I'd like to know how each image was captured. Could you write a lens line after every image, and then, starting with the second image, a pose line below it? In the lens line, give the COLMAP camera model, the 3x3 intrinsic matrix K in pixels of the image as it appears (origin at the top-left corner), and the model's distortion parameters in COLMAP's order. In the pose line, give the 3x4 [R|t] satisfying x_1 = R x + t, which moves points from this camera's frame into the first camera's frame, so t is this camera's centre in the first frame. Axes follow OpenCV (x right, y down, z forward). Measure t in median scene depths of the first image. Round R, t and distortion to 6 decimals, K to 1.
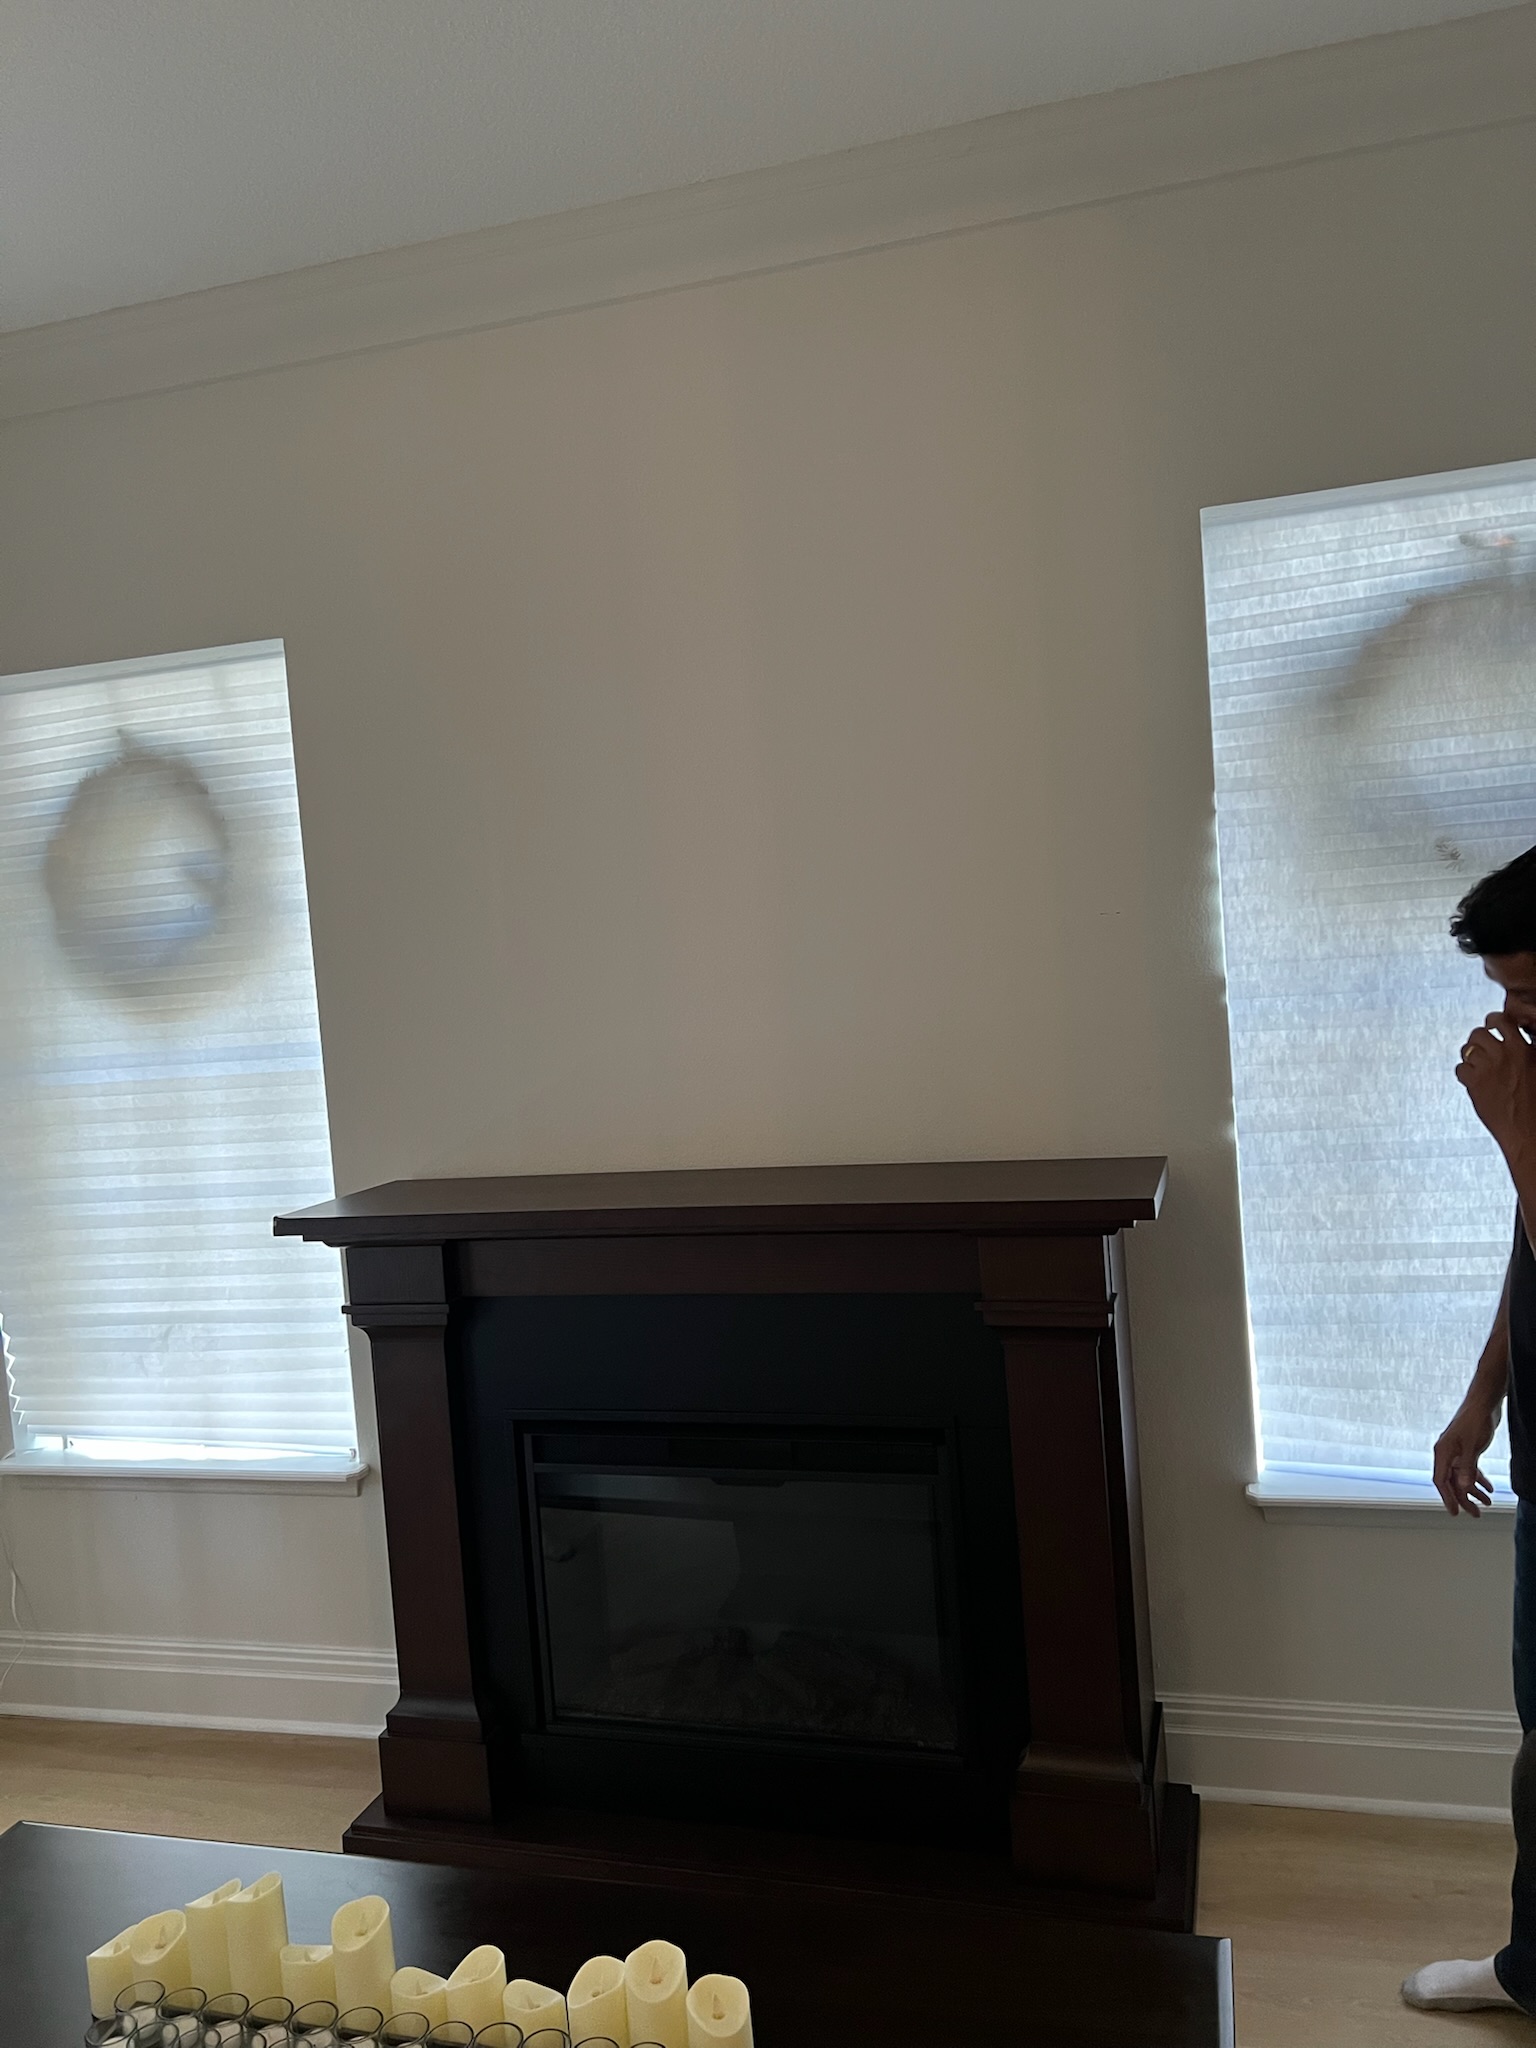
lens RADIAL K [[1519.6, 0, 778.5], [0, 1519.6, 1053.2], [0, 0, 1]] dist [0.012559, -0.025934]
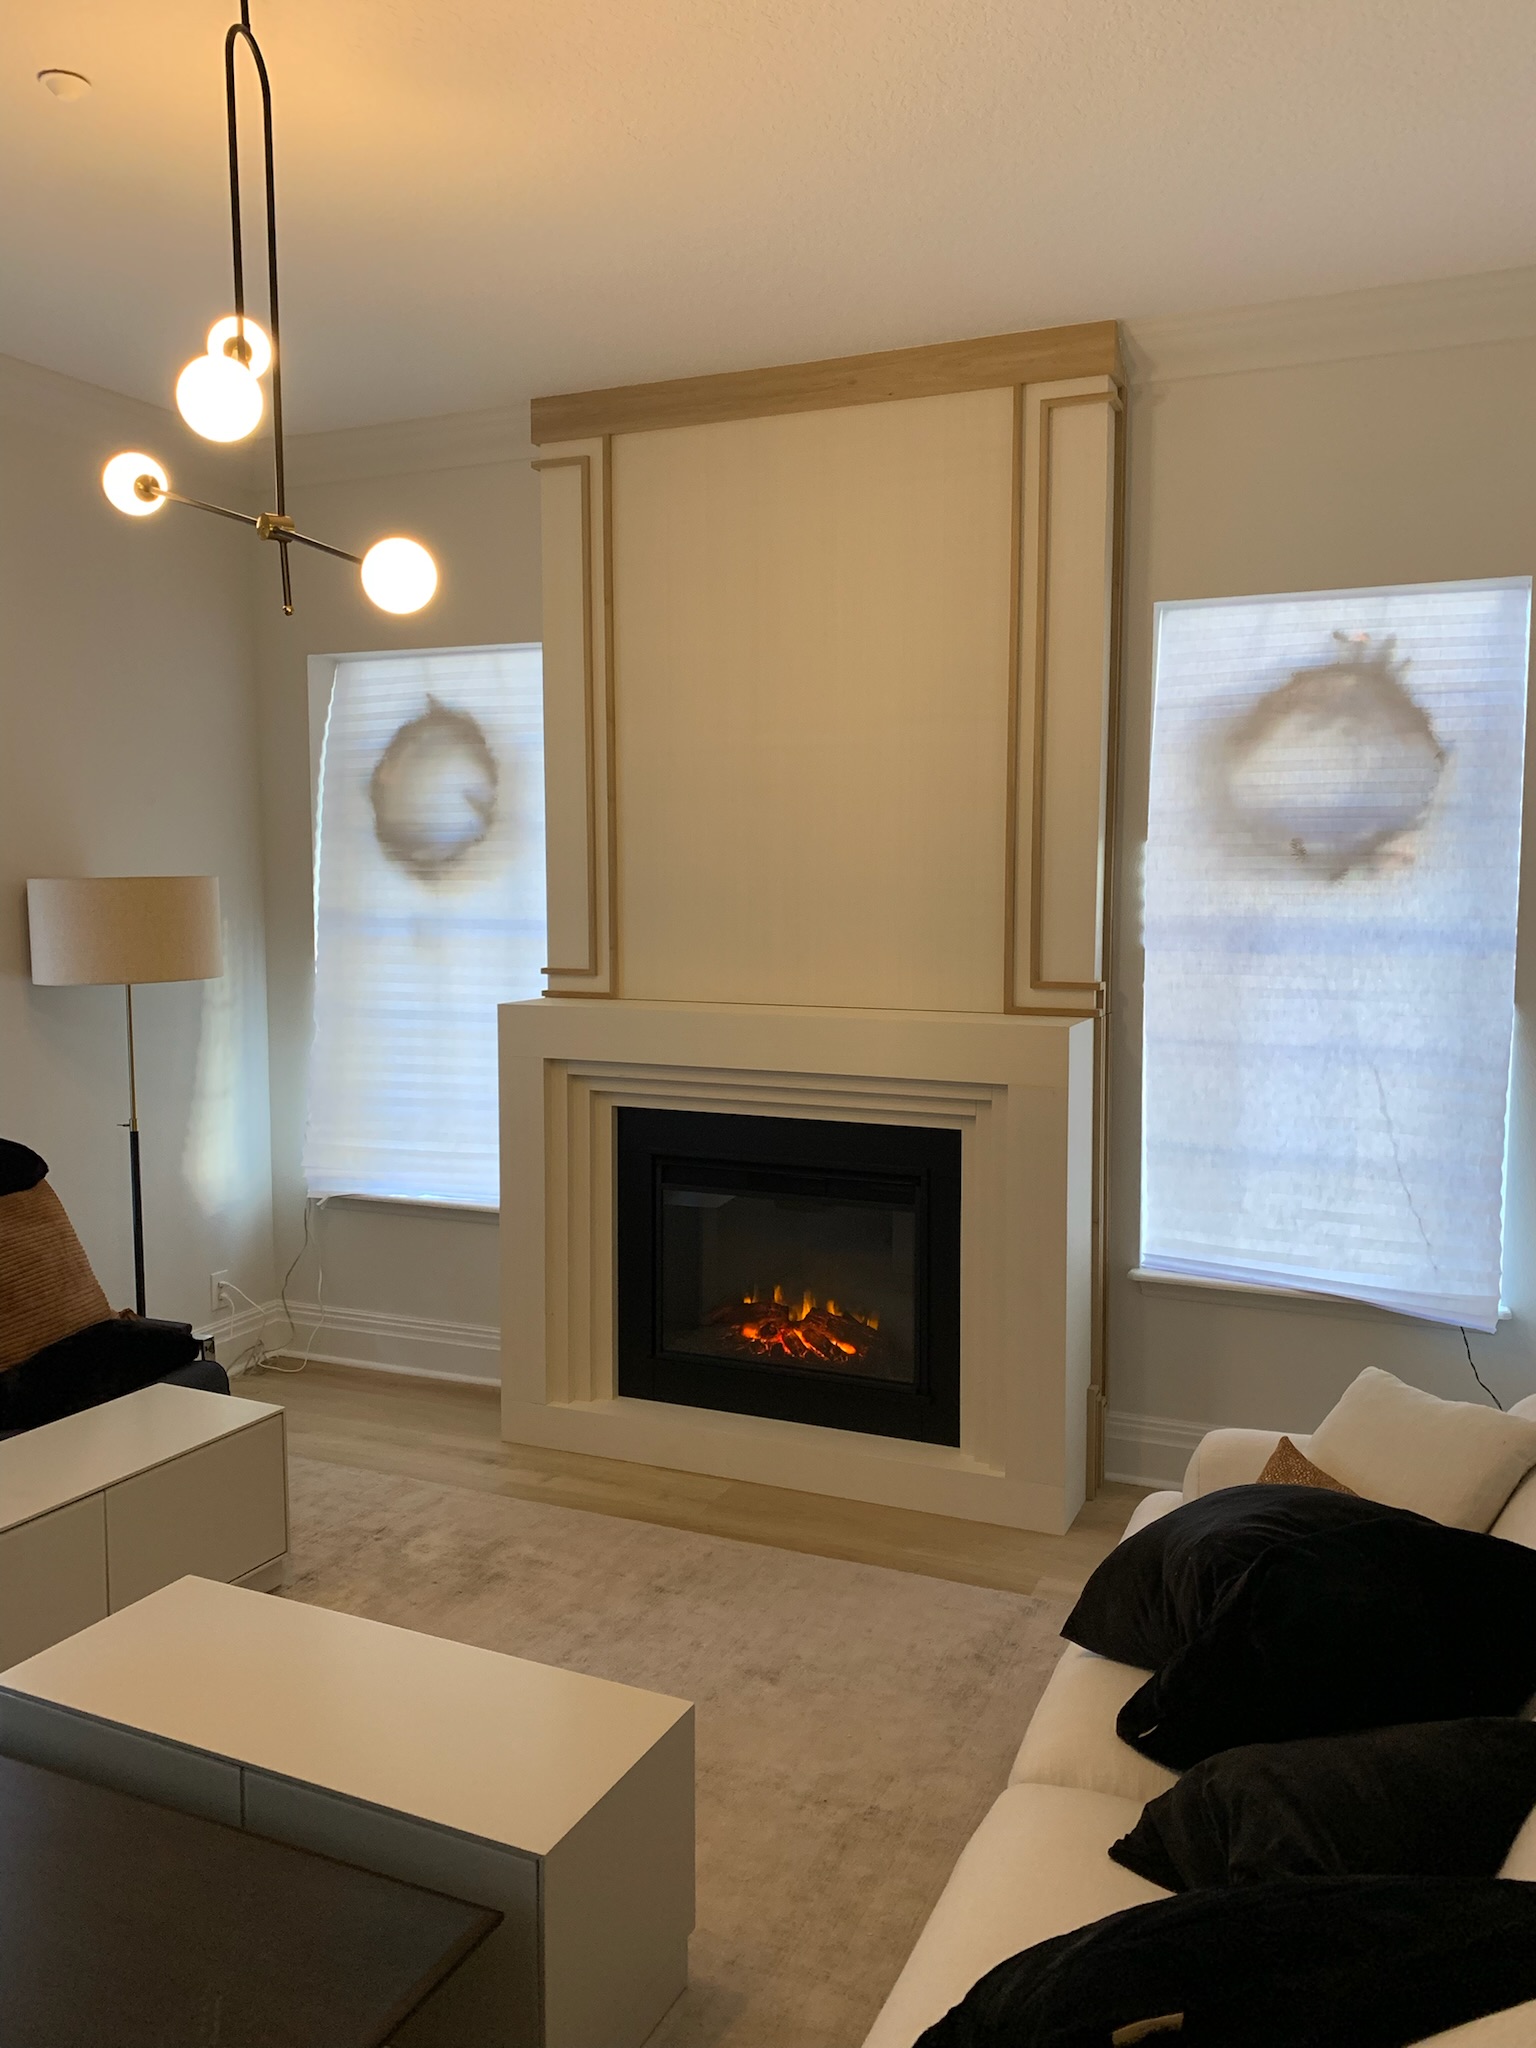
lens RADIAL K [[1595.7, 0, 785.4], [0, 1595.7, 1014.7], [0, 0, 1]] dist [0.004636, -0.032400]
pose [[0.987637, 0.083100, -0.132923, 0.143749], [-0.077905, 0.995997, 0.043823, -0.001916], [0.136032, -0.032926, 0.990157, -0.515546]]
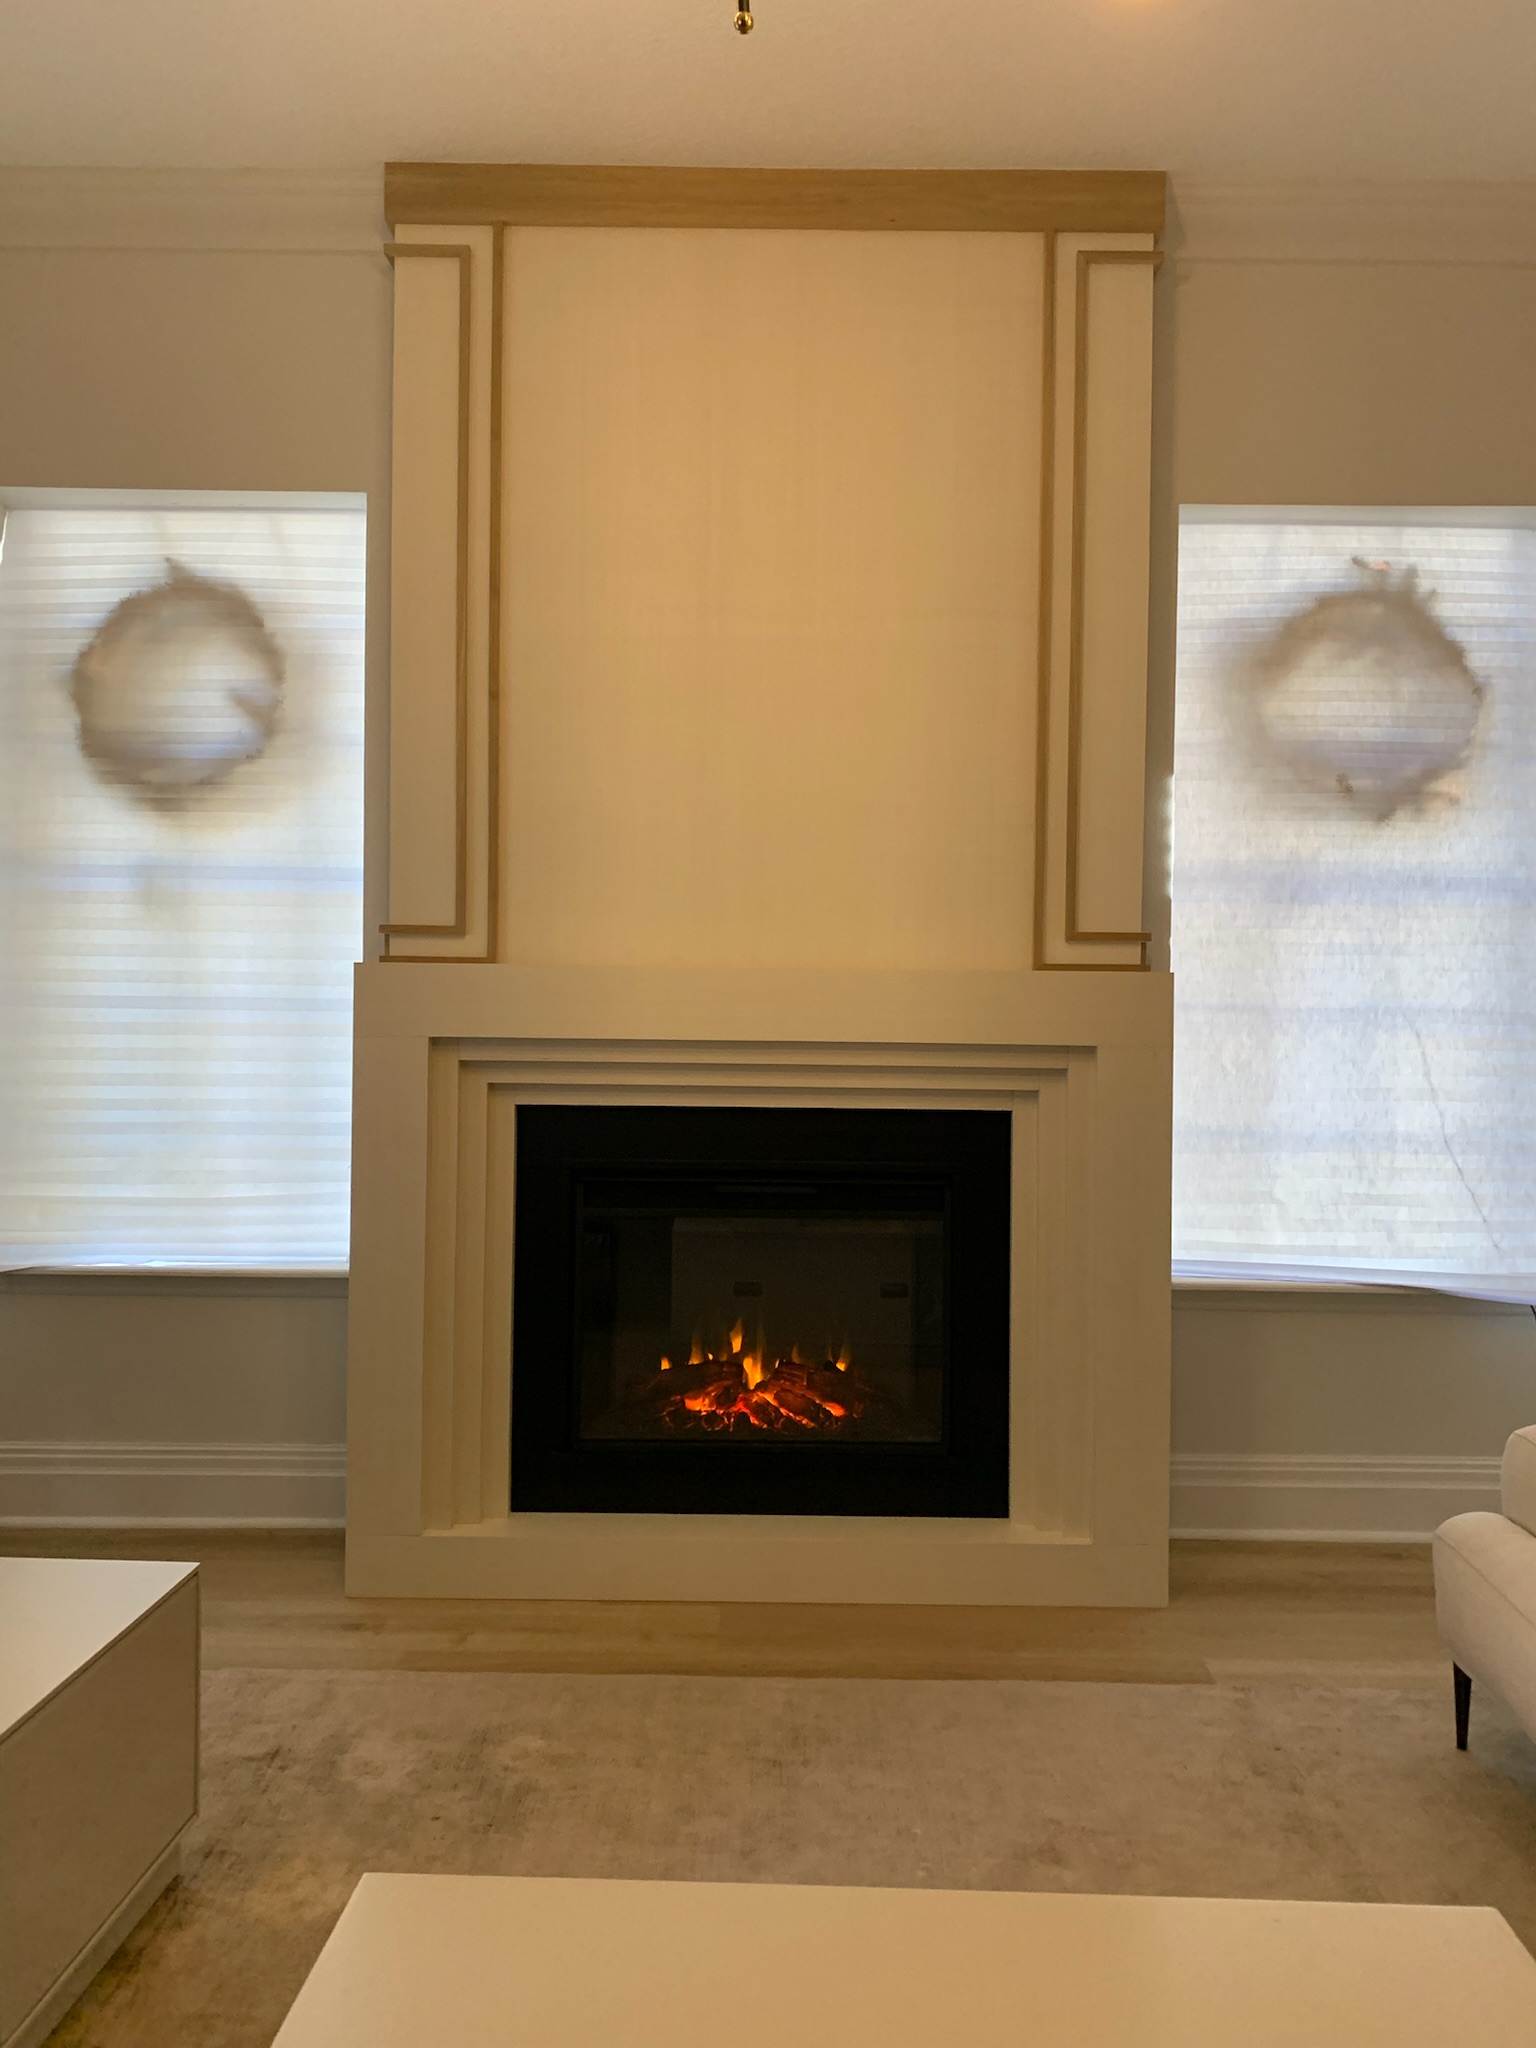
lens RADIAL K [[1595.7, 0, 813.6], [0, 1595.7, 1001.7], [0, 0, 1]] dist [0.004636, -0.032400]
pose [[0.960478, 0.079199, 0.266851, -0.303862], [-0.063565, 0.995744, -0.066739, 0.149369], [-0.271001, 0.047139, 0.961424, -0.172648]]
